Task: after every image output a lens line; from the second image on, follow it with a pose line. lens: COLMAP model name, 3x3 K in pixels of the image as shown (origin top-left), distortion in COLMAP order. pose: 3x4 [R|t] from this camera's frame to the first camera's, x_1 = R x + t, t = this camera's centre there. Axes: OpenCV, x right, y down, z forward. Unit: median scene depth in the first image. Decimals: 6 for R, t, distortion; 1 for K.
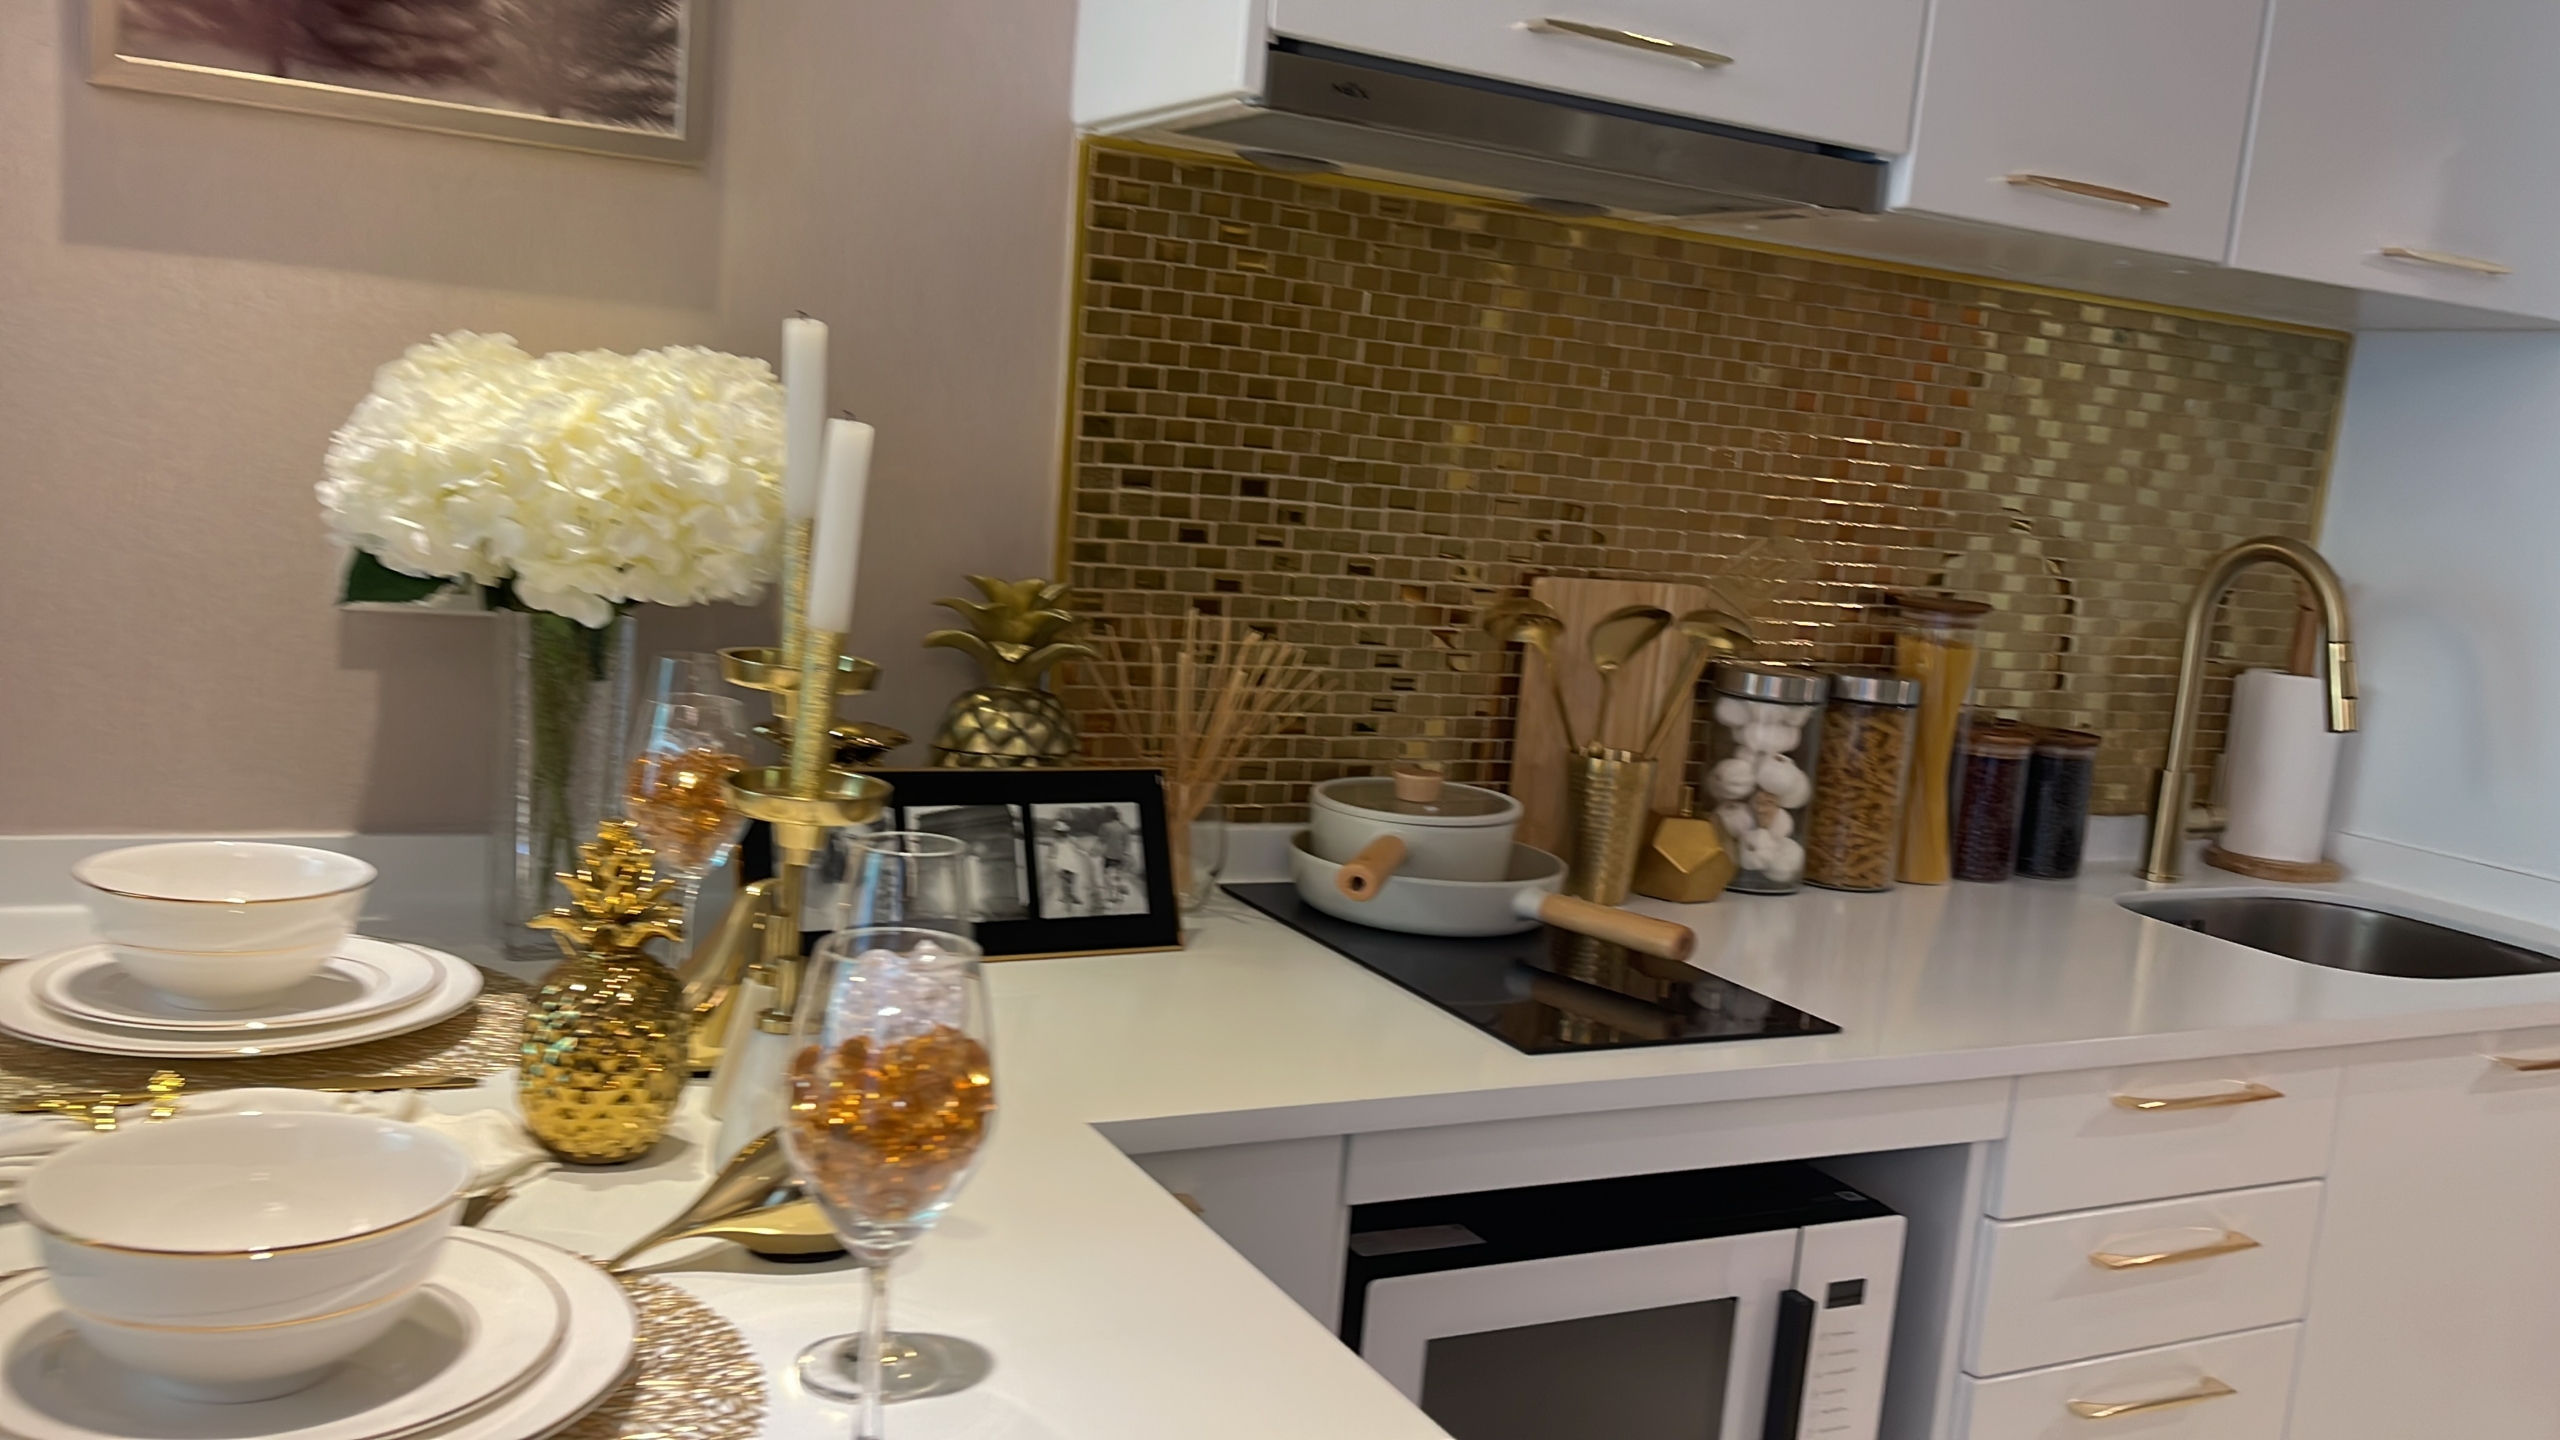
lens RADIAL K [[2180.0, 0, 1276.7], [0, 2180.0, 766.4], [0, 0, 1]] dist [0.066081, -0.103054]
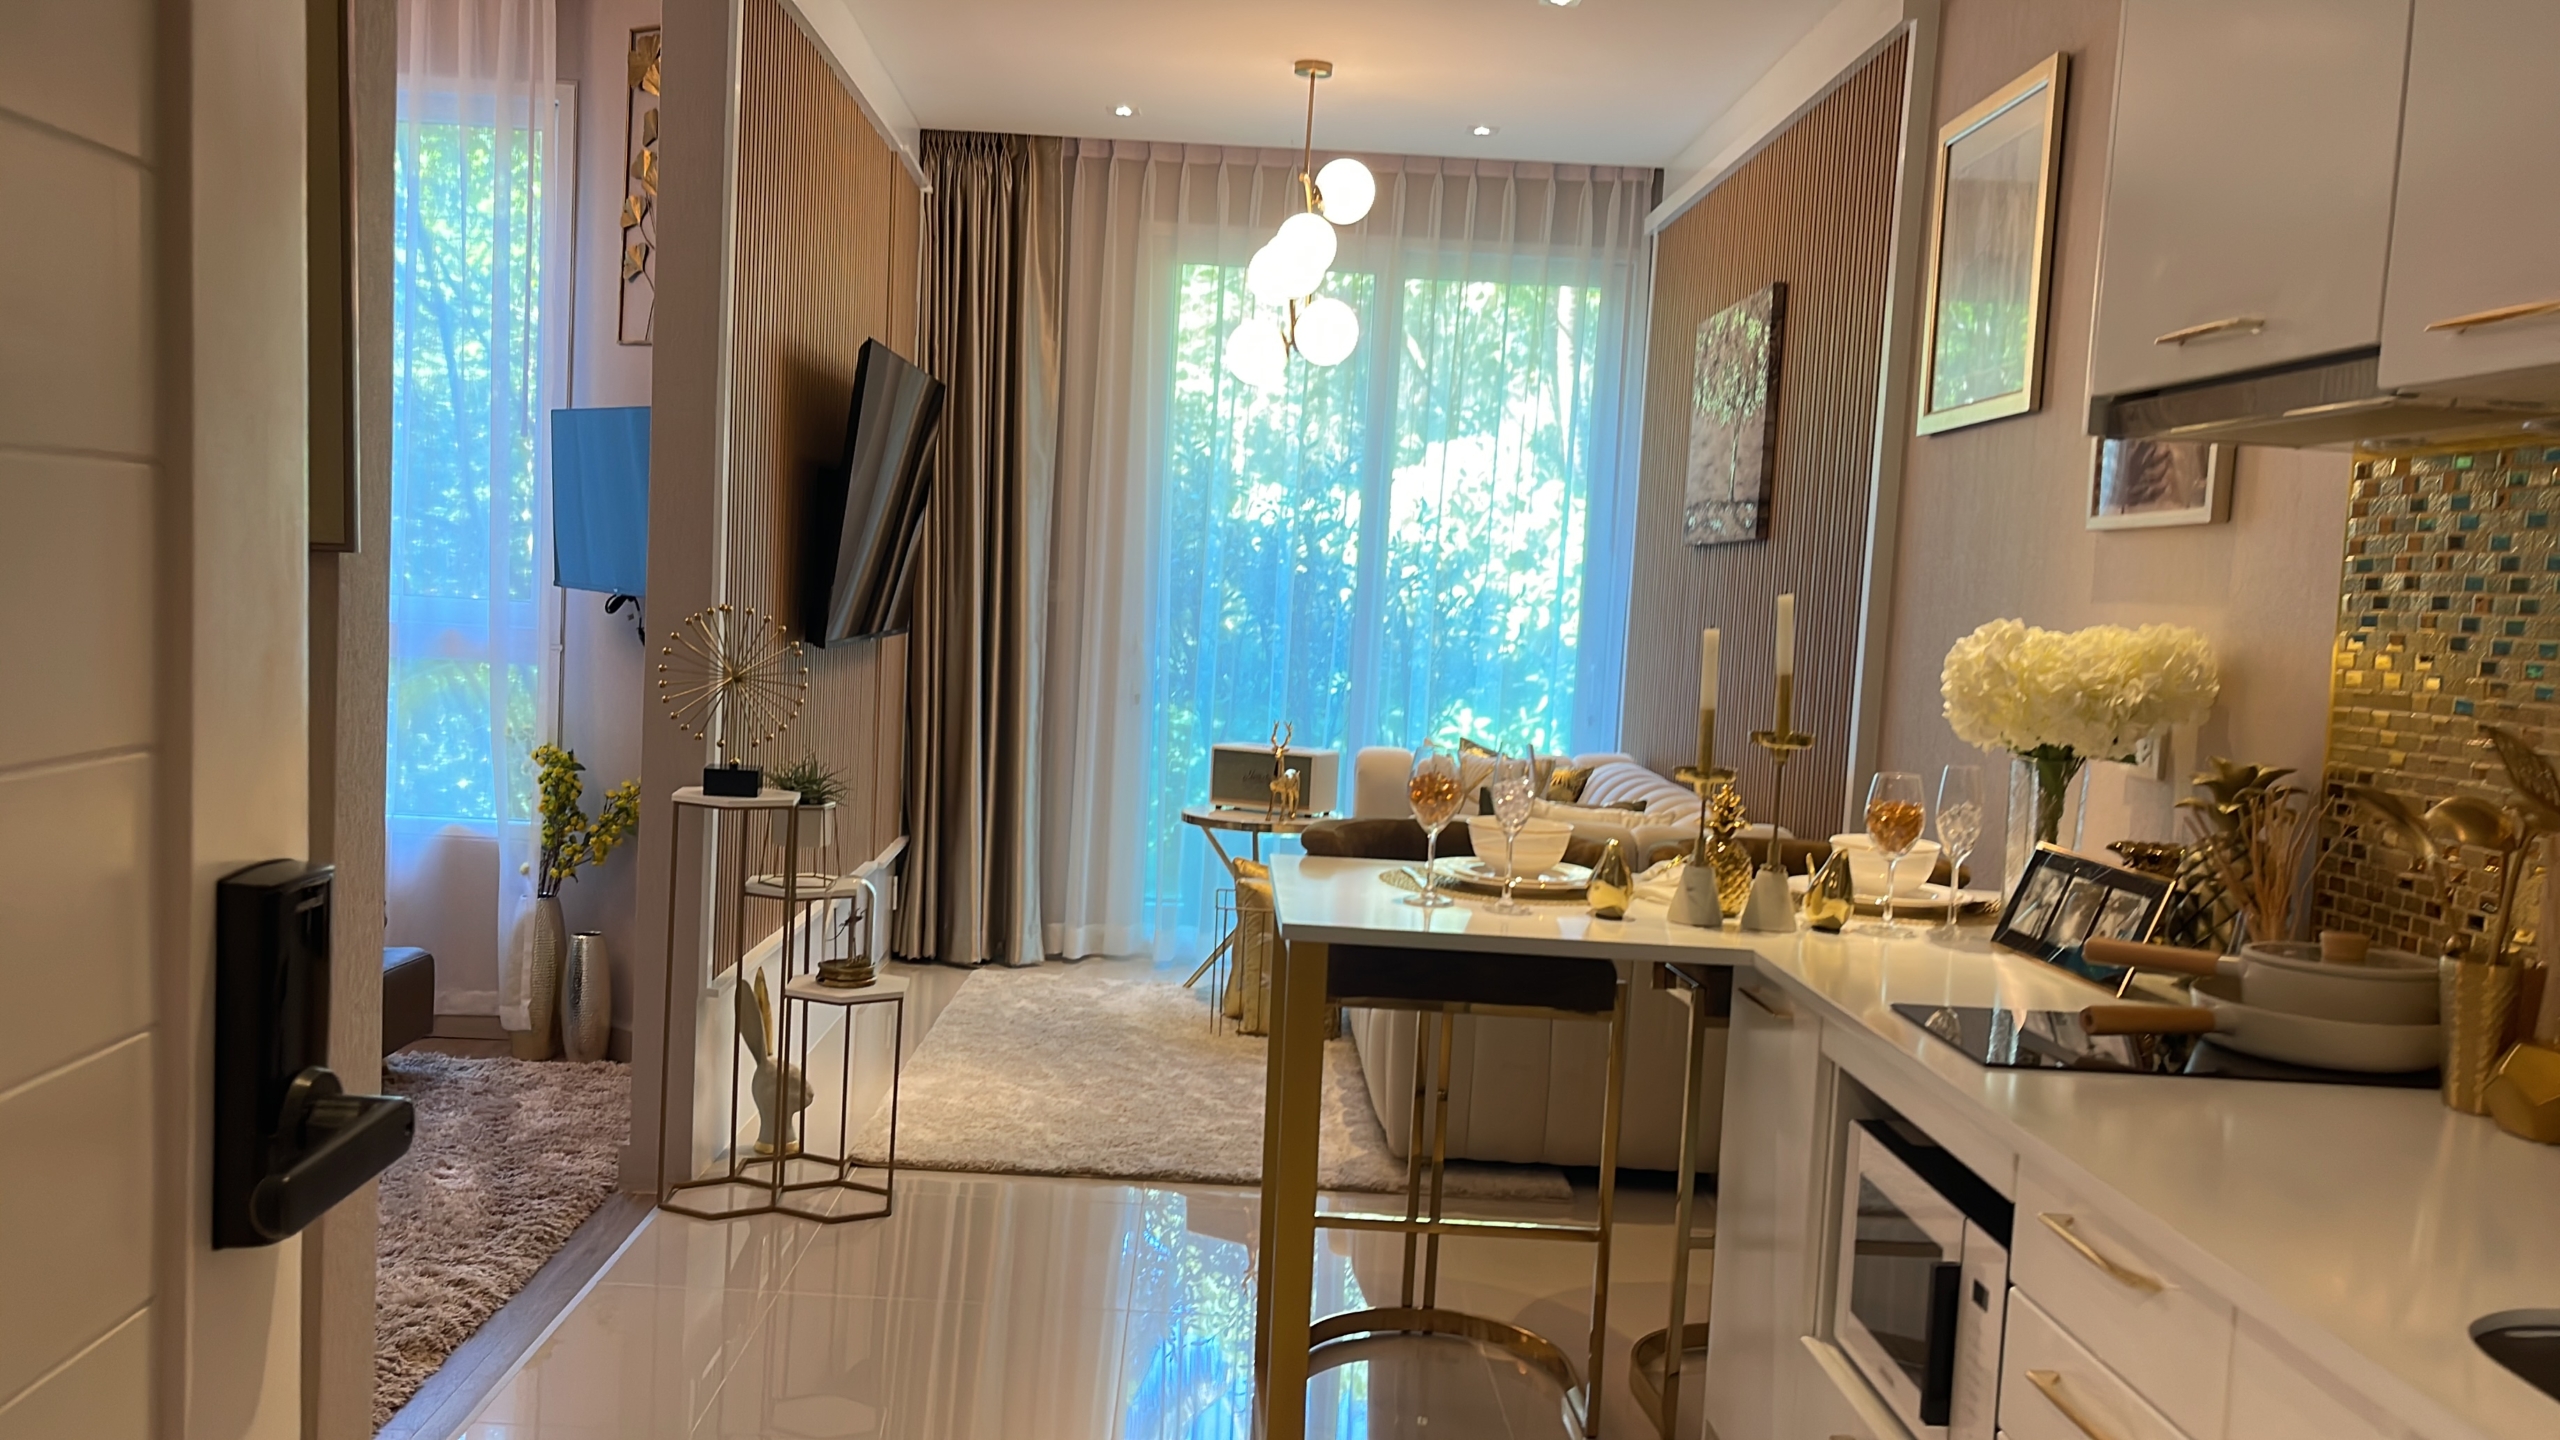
lens RADIAL K [[2180.0, 0, 1276.7], [0, 2180.0, 766.4], [0, 0, 1]] dist [0.066081, -0.103054]
pose [[-0.446194, -0.037640, -0.894144, 1.579075], [-0.227600, 0.971037, 0.072699, -0.046041], [0.865511, 0.235945, -0.441838, 1.159494]]
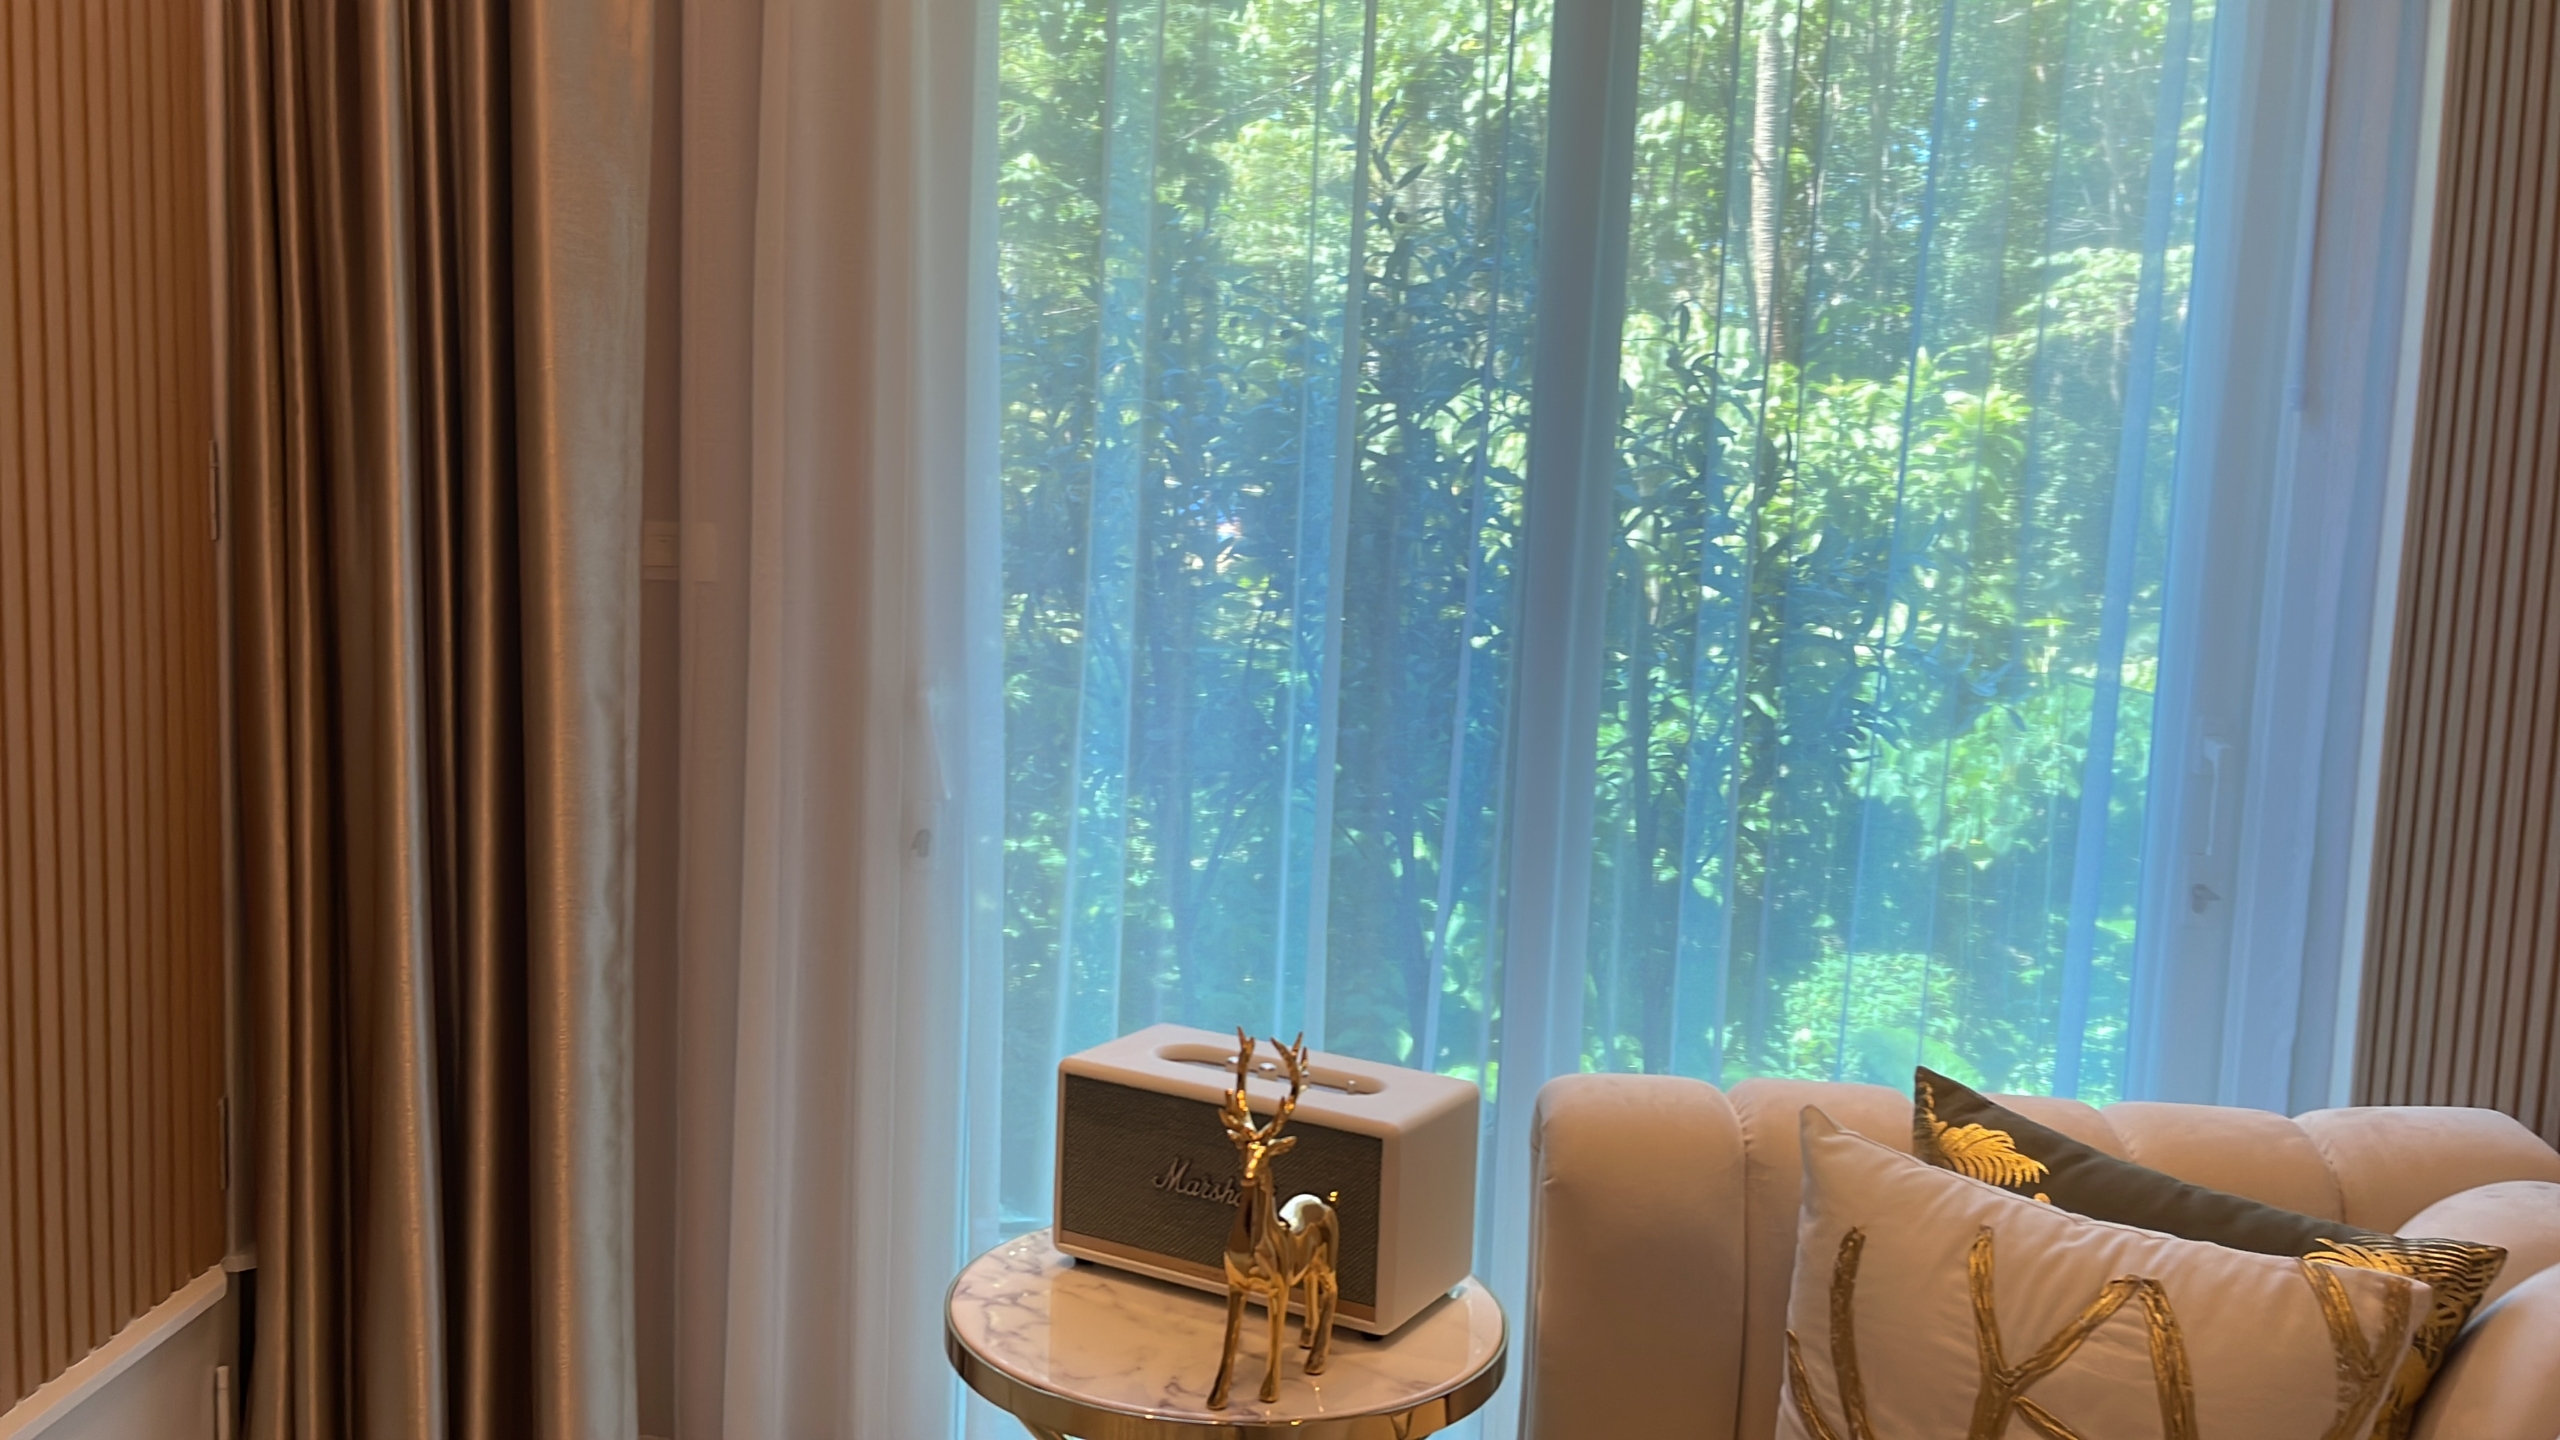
lens RADIAL K [[2180.0, 0, 1276.7], [0, 2180.0, 766.4], [0, 0, 1]] dist [0.066081, -0.103054]
pose [[-0.506920, -0.004135, -0.861983, -0.873124], [-0.212770, 0.969647, 0.120475, -0.095753], [0.835321, 0.244475, -0.492413, -0.019051]]
